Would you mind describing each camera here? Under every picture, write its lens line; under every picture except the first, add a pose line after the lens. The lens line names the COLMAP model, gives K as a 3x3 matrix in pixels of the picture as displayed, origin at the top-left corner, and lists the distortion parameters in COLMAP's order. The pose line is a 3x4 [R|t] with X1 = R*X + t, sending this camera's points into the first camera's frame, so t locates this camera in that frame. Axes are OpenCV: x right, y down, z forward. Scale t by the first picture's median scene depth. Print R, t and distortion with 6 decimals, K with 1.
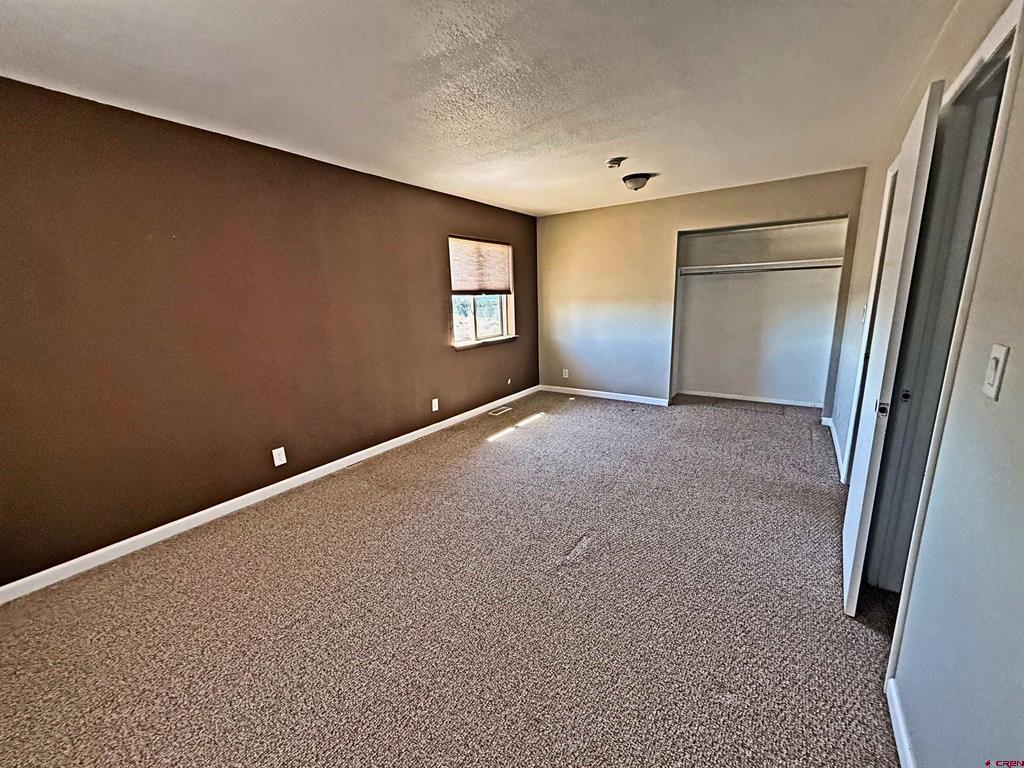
lens RADIAL K [[412.0, 0, 510.2], [0, 412.0, 383.0], [0, 0, 1]] dist [-0.001551, -0.000078]
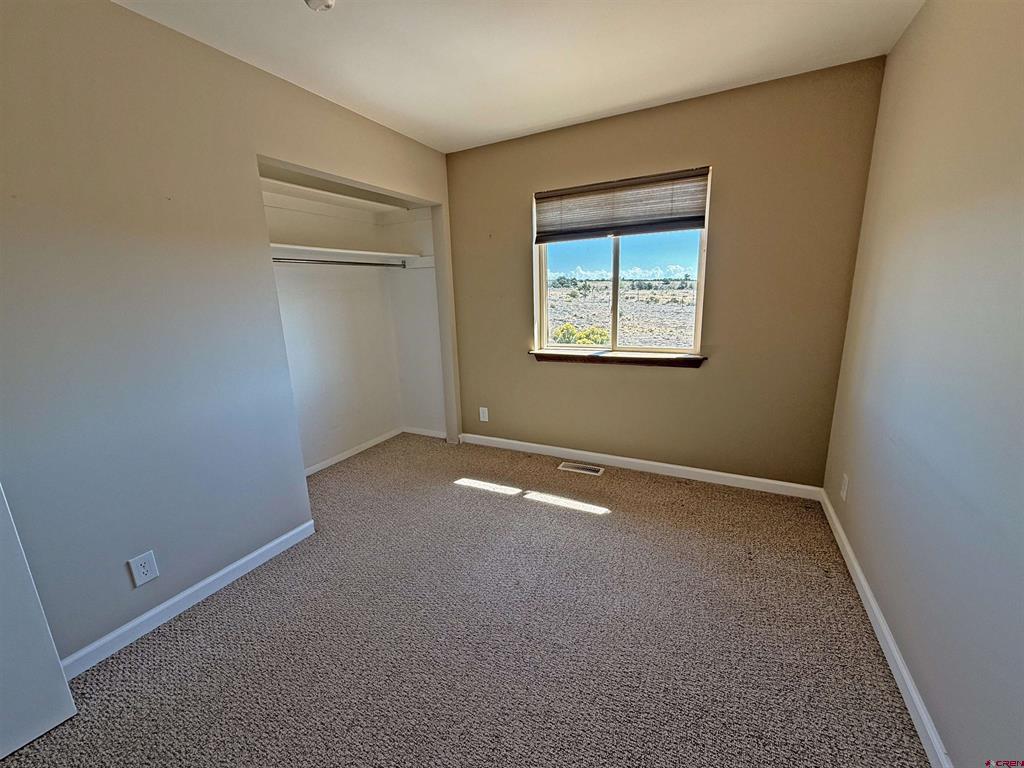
lens RADIAL K [[412.0, 0, 508.4], [0, 412.0, 388.2], [0, 0, 1]] dist [-0.001551, -0.000078]
pose [[0.125720, 0.260160, -0.957346, 0.531639], [-0.181301, 0.954776, 0.235653, -0.176556], [0.975359, 0.143941, 0.167202, 0.803941]]
